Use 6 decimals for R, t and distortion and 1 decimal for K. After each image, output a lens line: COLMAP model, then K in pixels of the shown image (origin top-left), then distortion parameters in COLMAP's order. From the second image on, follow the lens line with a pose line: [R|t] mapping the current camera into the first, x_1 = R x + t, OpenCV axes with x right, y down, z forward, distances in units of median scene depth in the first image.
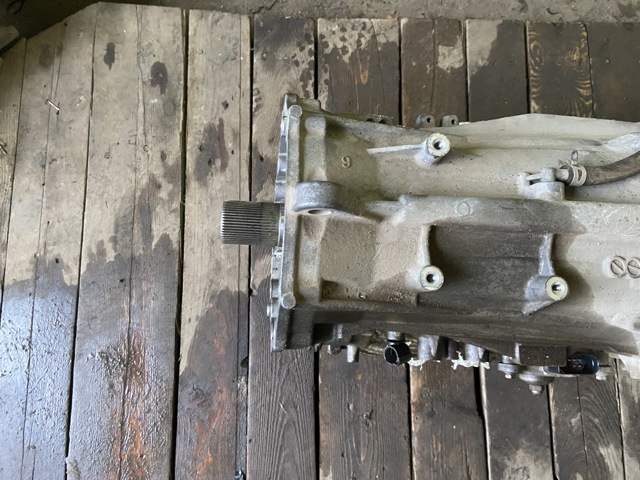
lens RADIAL K [[482.9, 0, 316.6], [0, 482.9, 236.0], [0, 0, 1]] dist [0.097256, -0.125787]
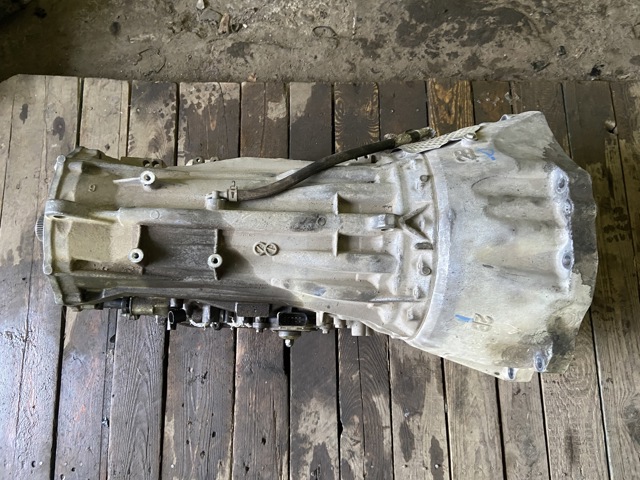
lens RADIAL K [[482.9, 0, 321.8], [0, 482.9, 239.4], [0, 0, 1]] dist [0.097256, -0.125787]
pose [[0.999724, -0.016101, -0.017120, 0.455211], [0.015291, 0.998804, -0.046452, 0.059505], [0.017848, 0.046177, 0.998774, -0.348867]]
